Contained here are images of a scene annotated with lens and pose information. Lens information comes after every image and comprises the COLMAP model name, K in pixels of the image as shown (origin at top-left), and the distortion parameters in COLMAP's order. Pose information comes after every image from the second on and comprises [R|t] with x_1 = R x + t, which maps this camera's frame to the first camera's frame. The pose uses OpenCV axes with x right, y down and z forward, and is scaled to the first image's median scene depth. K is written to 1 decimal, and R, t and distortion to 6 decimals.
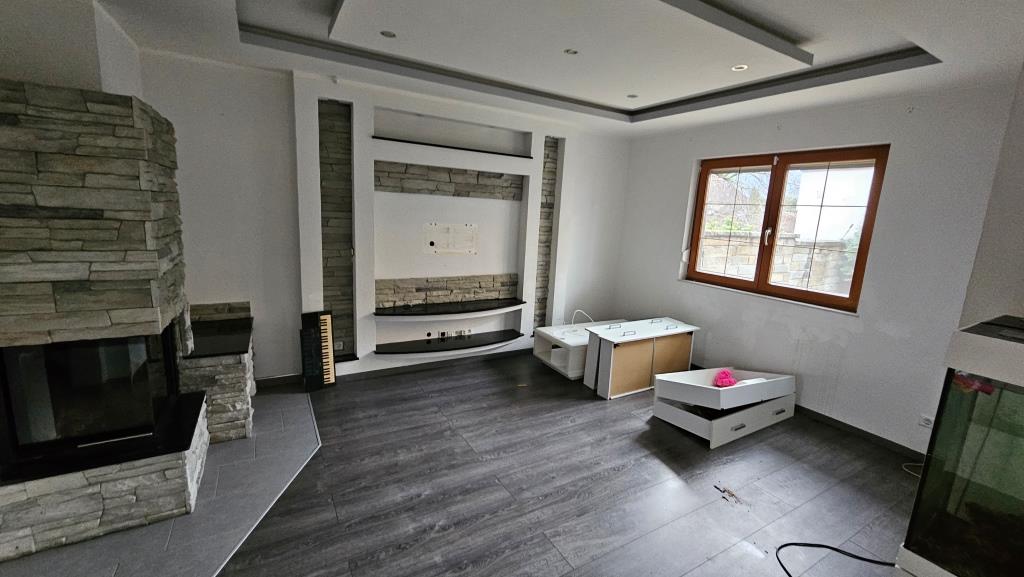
lens RADIAL K [[423.2, 0, 512.0], [0, 423.2, 288.5], [0, 0, 1]] dist [-0.005831, 0.000002]
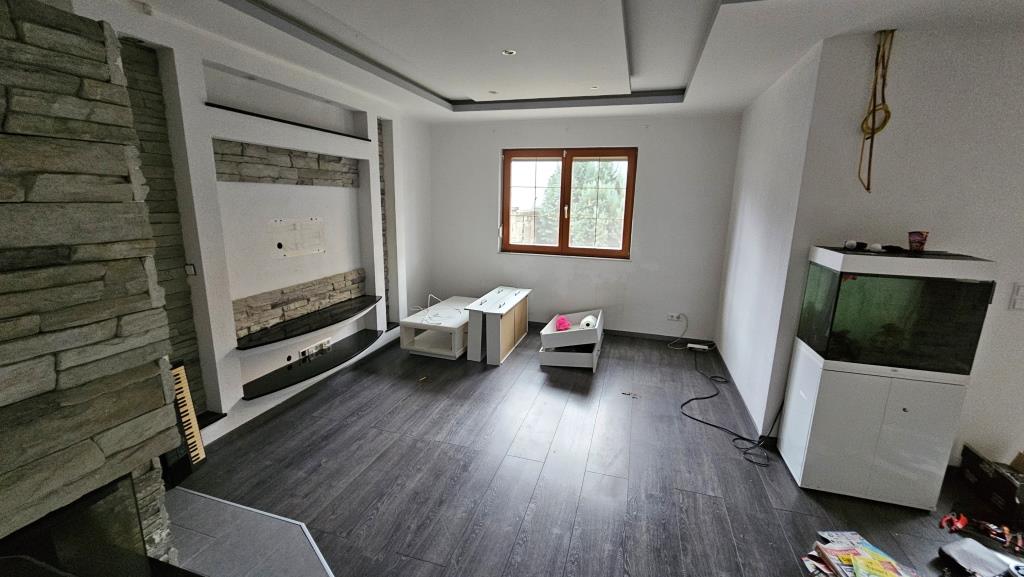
lens RADIAL K [[423.2, 0, 512.0], [0, 423.2, 288.5], [0, 0, 1]] dist [-0.005831, 0.000002]
pose [[0.730543, -0.178668, 0.659078, -0.426191], [0.142411, 0.983805, 0.108844, -0.053188], [-0.667851, 0.014345, 0.744156, 0.126834]]
